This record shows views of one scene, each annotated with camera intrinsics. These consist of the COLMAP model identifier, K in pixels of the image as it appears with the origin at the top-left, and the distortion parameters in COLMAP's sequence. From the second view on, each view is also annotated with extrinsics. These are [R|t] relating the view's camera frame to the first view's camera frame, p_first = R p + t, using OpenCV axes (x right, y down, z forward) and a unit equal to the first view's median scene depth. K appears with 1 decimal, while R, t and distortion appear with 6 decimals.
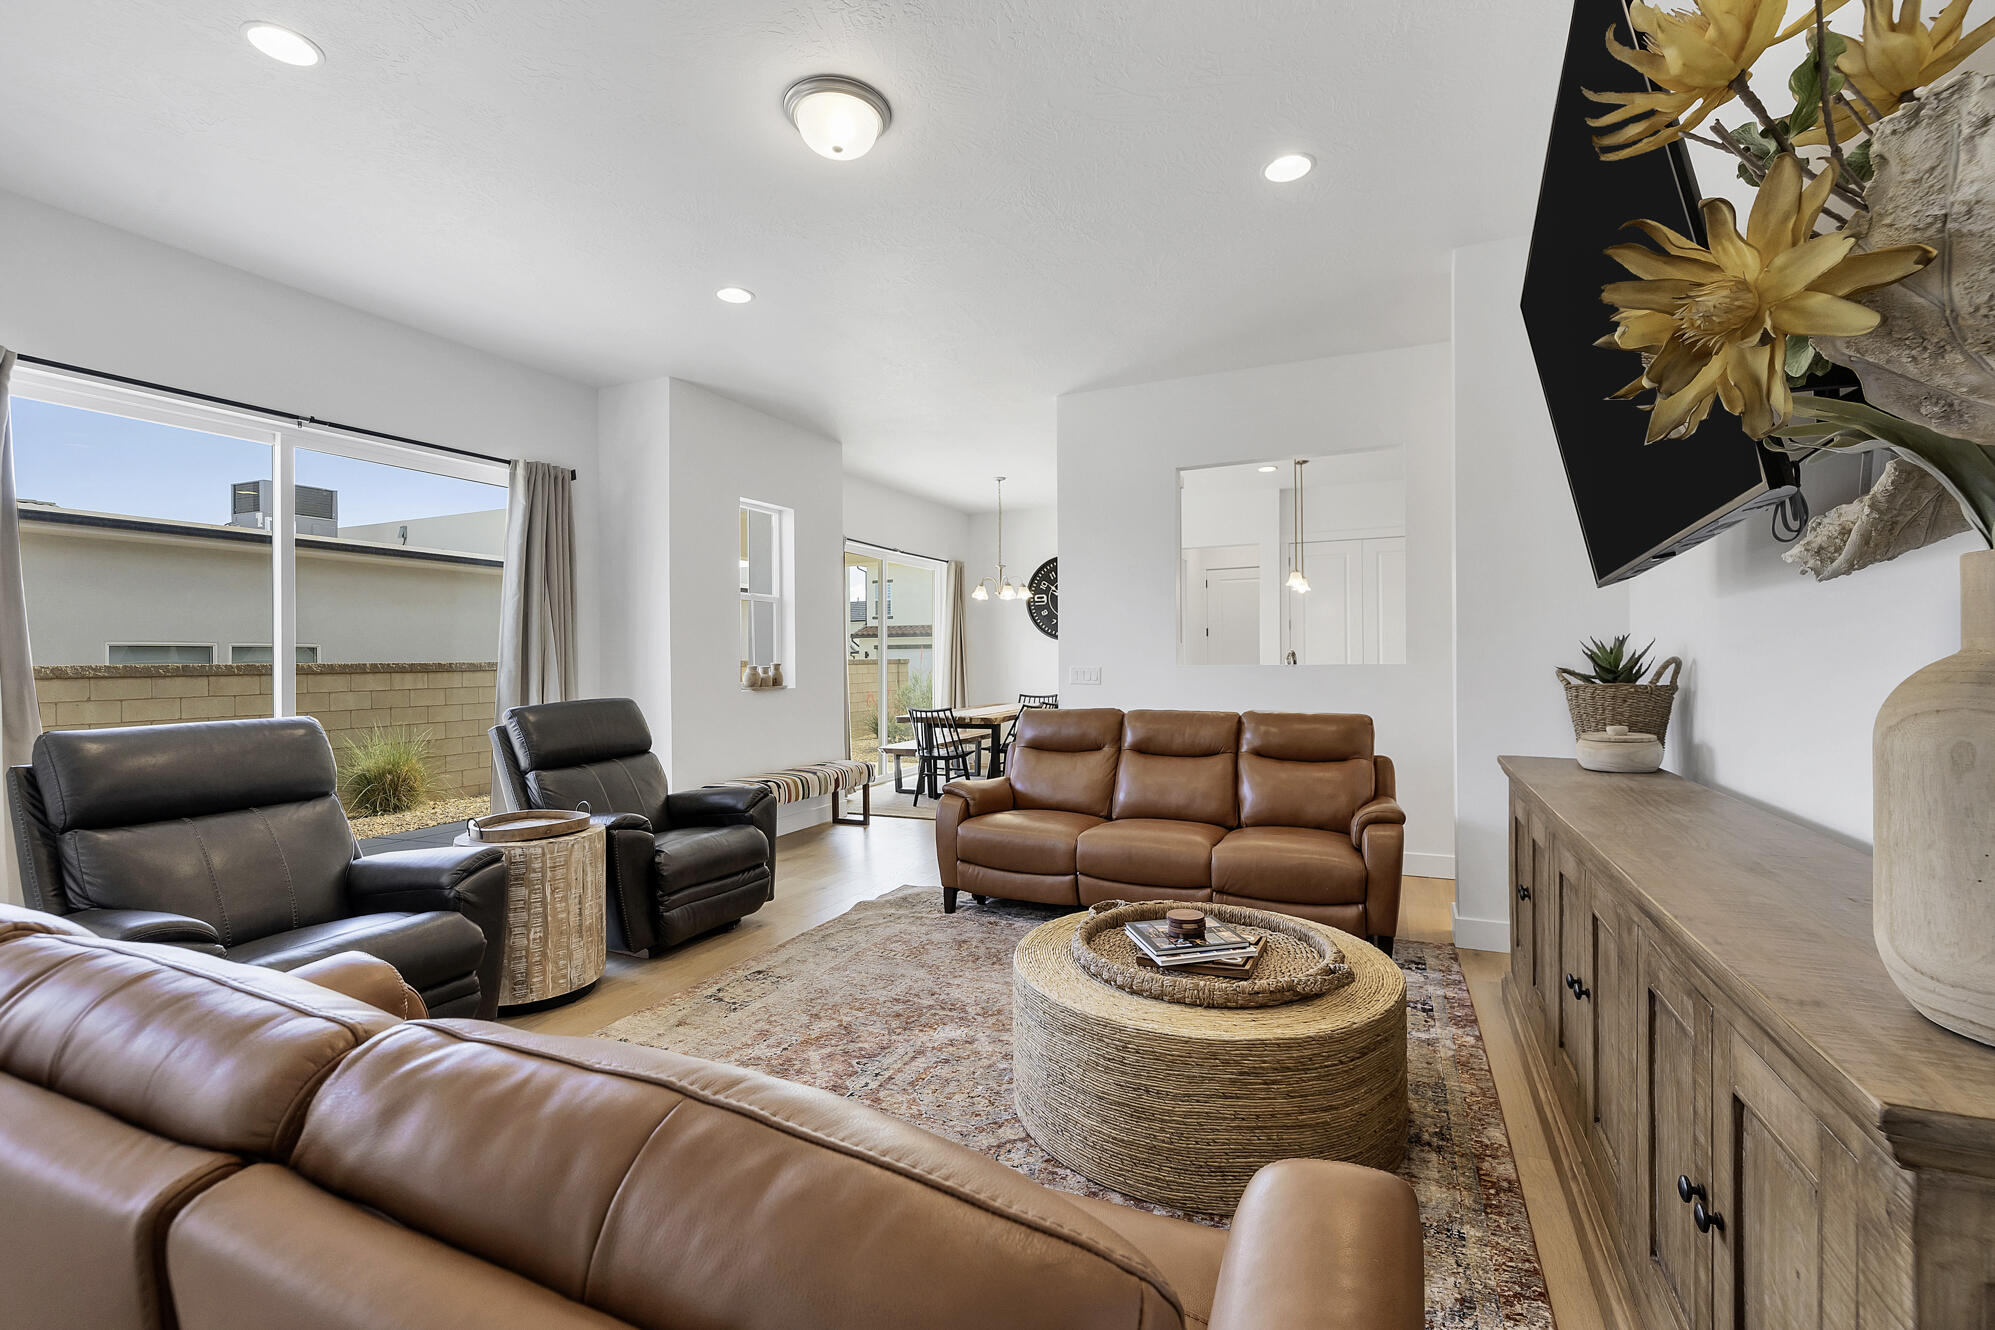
lens RADIAL K [[858.6, 0, 995.2], [0, 858.6, 658.7], [0, 0, 1]] dist [0.010924, -0.000313]
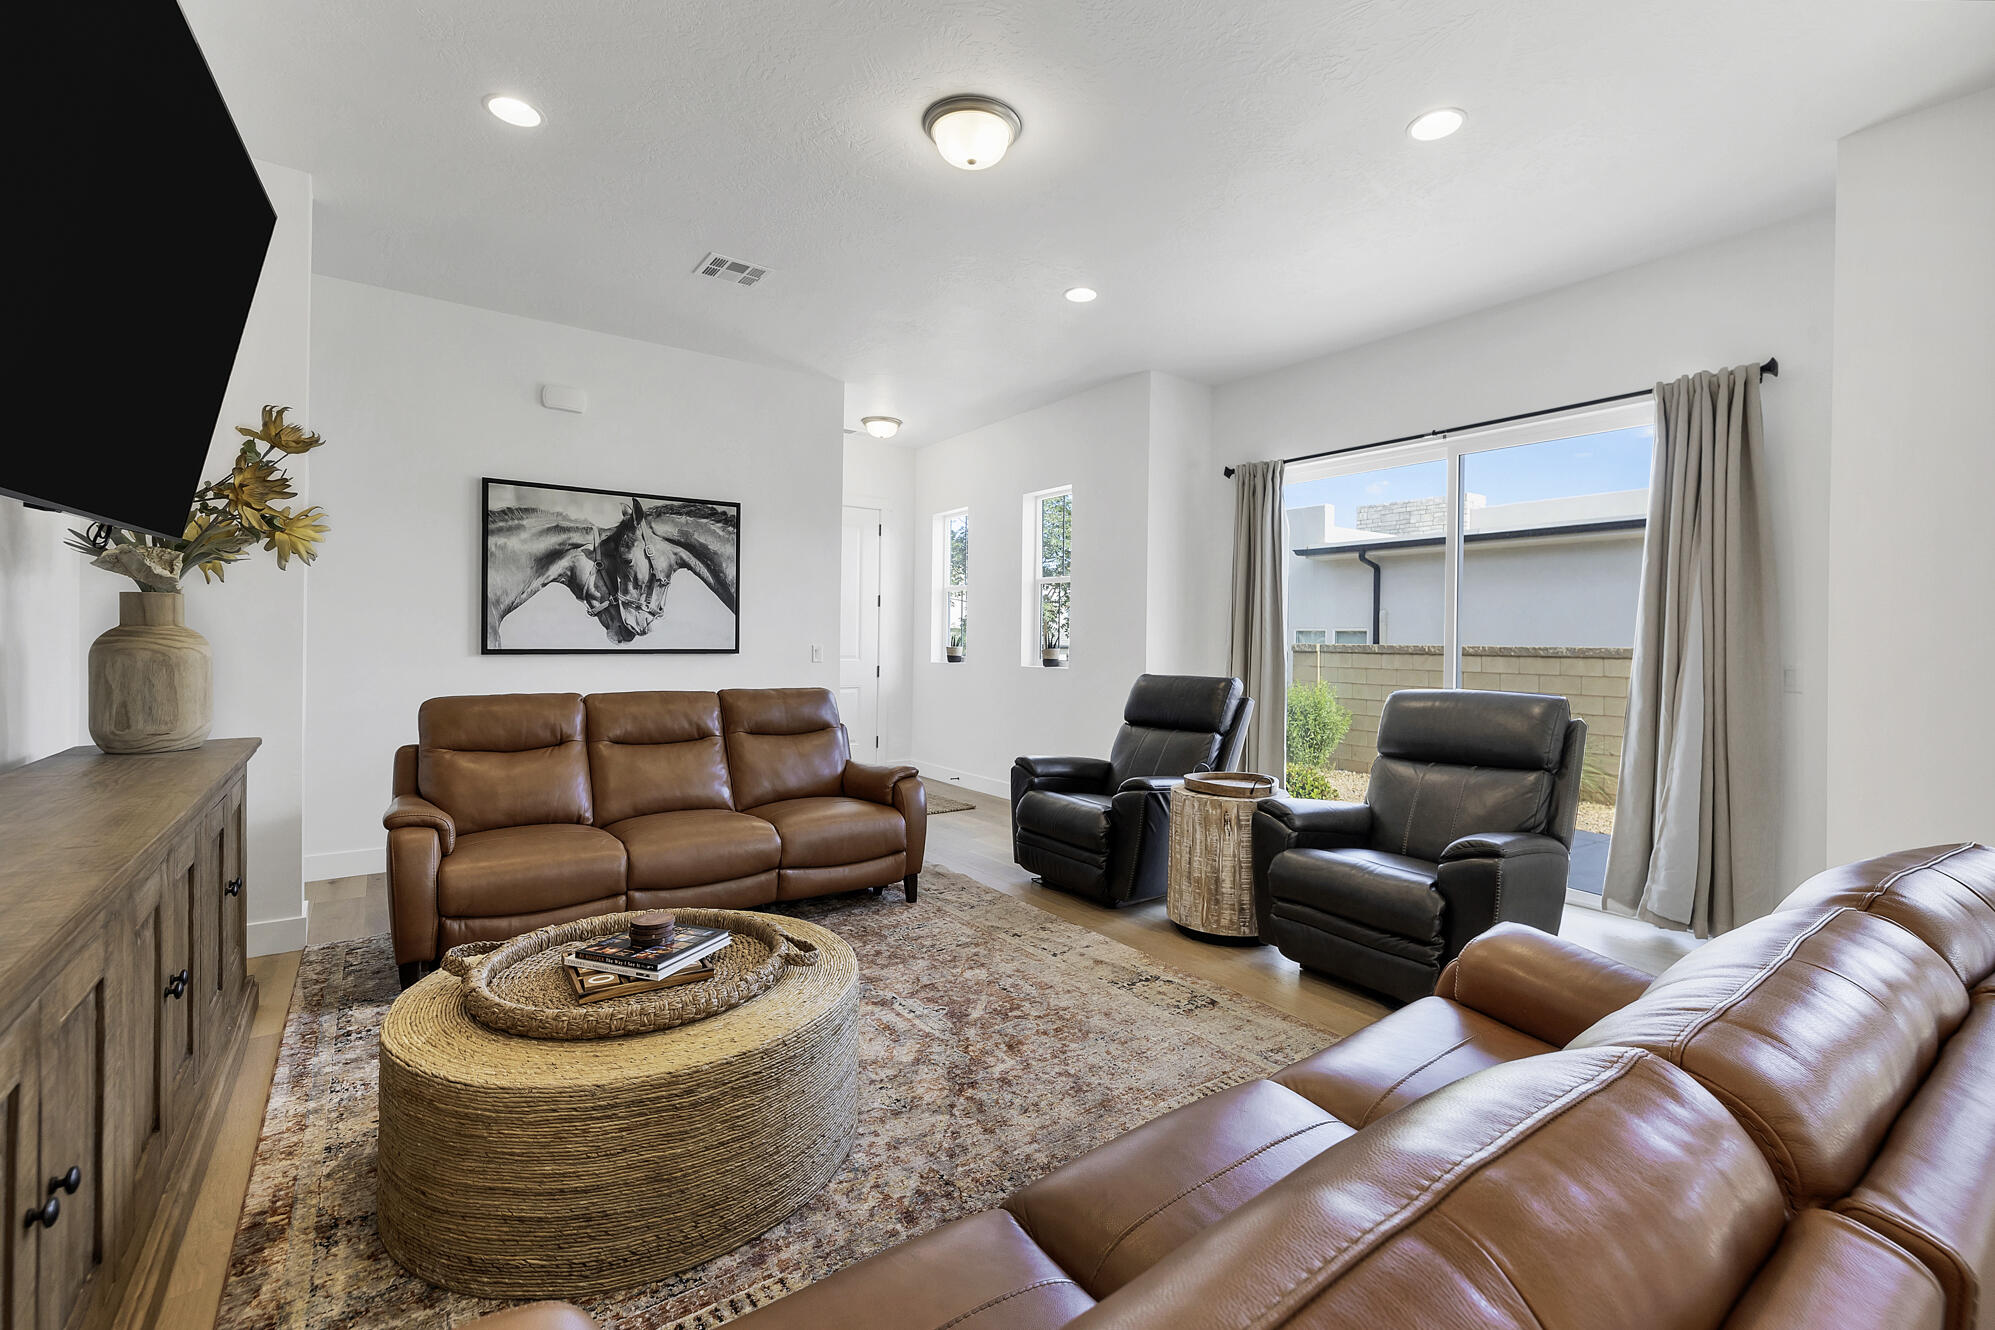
lens RADIAL K [[858.6, 0, 1002.5], [0, 858.6, 651.8], [0, 0, 1]] dist [0.010924, -0.000313]
pose [[-0.486696, 0.014035, -0.873459, 0.546870], [-0.008003, 0.999757, 0.020523, -0.004733], [0.873535, 0.016979, -0.486465, 1.159456]]
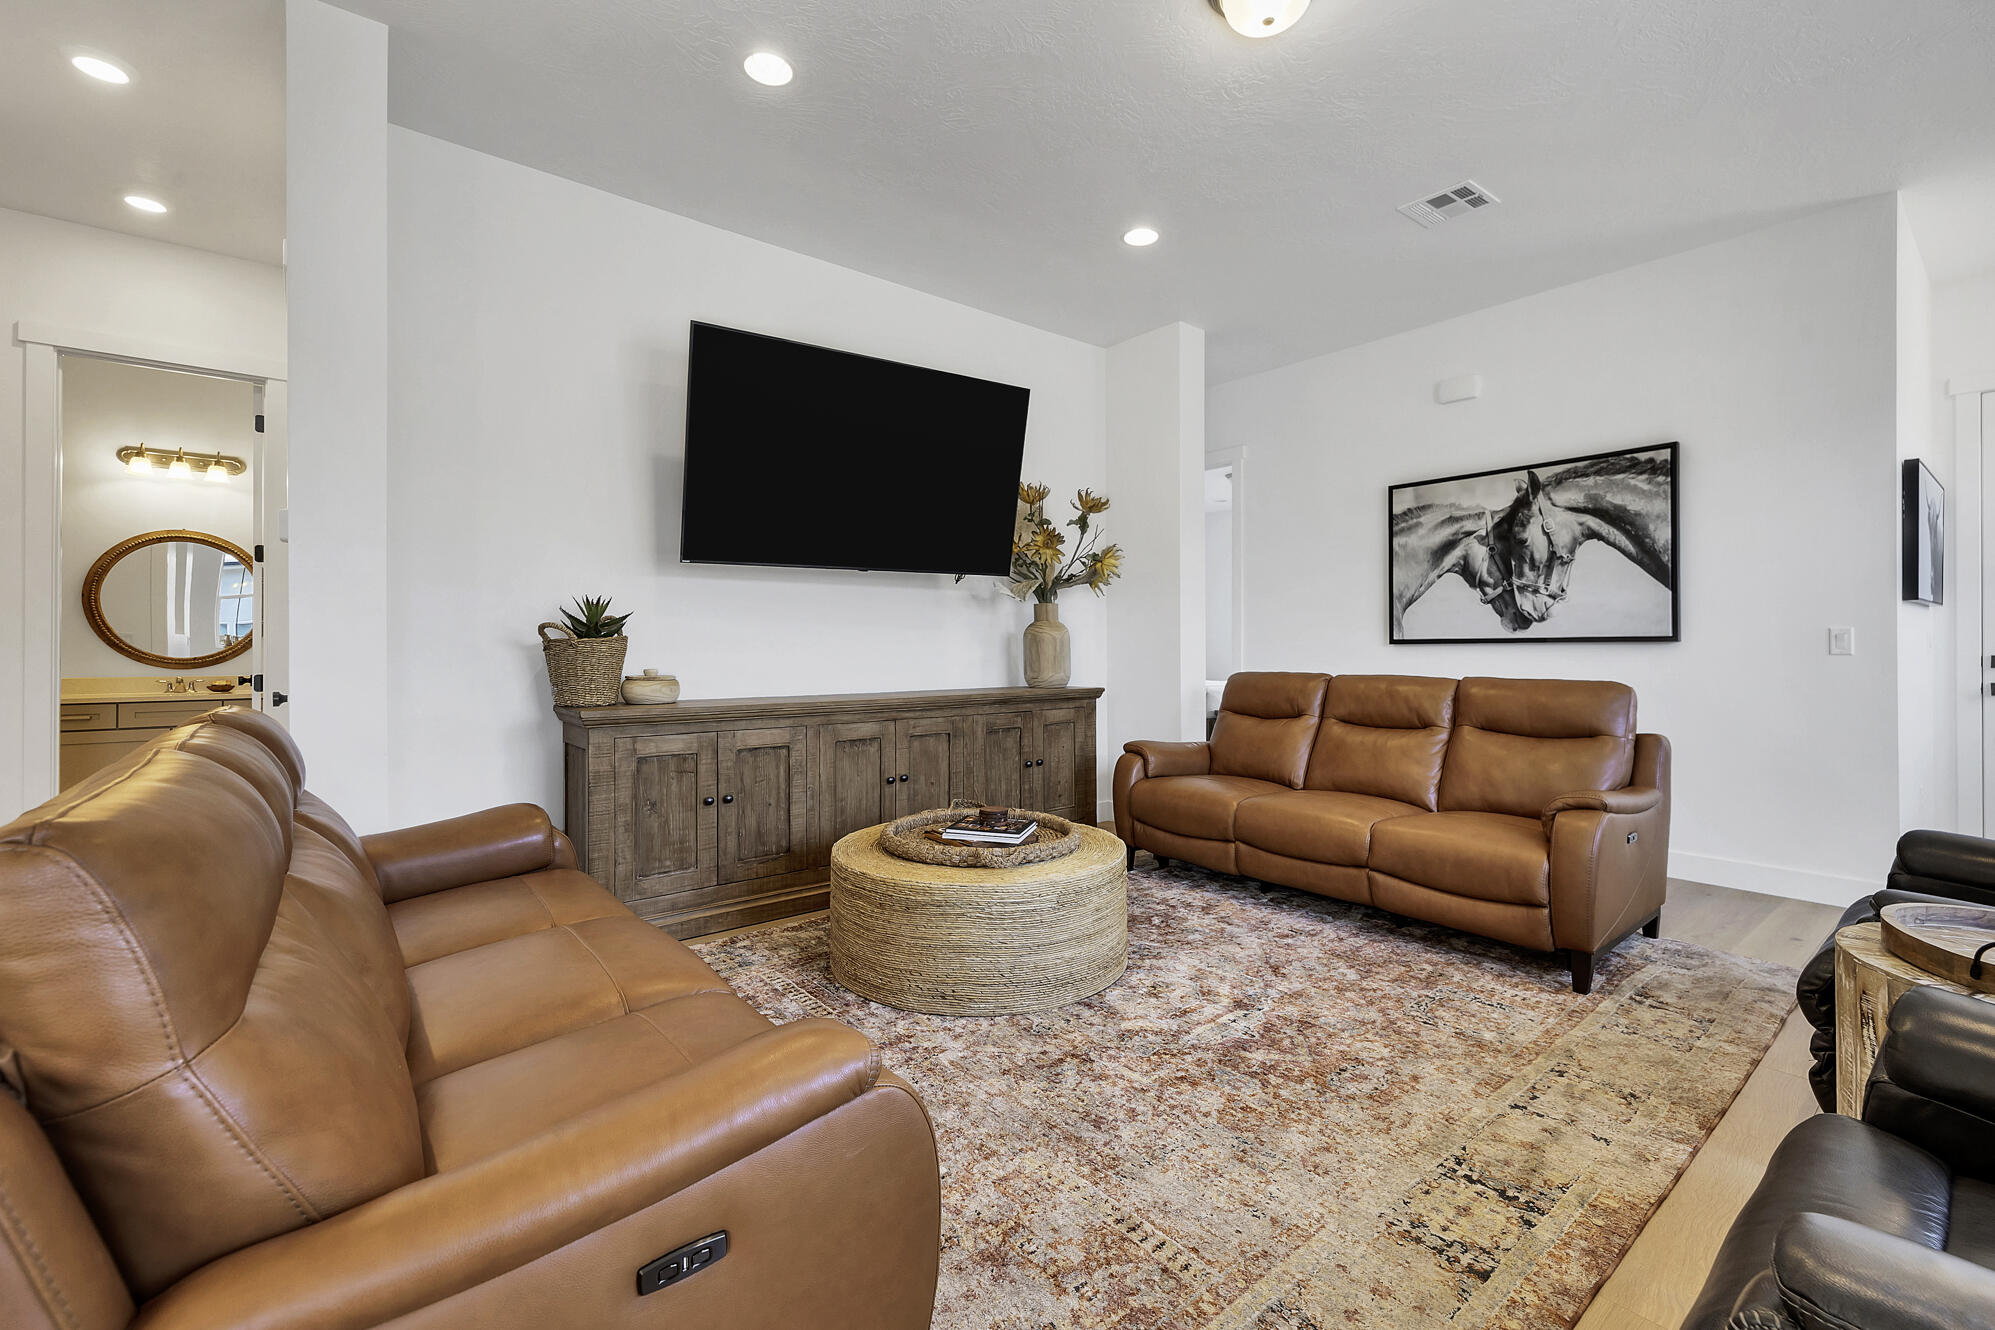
lens RADIAL K [[858.6, 0, 1018.1], [0, 858.6, 648.3], [0, 0, 1]] dist [0.010924, -0.000313]
pose [[-0.905804, 0.007287, 0.423634, -0.238336], [0.005943, 0.999972, -0.004492, 0.041374], [-0.423654, -0.001551, -0.905823, 1.417223]]
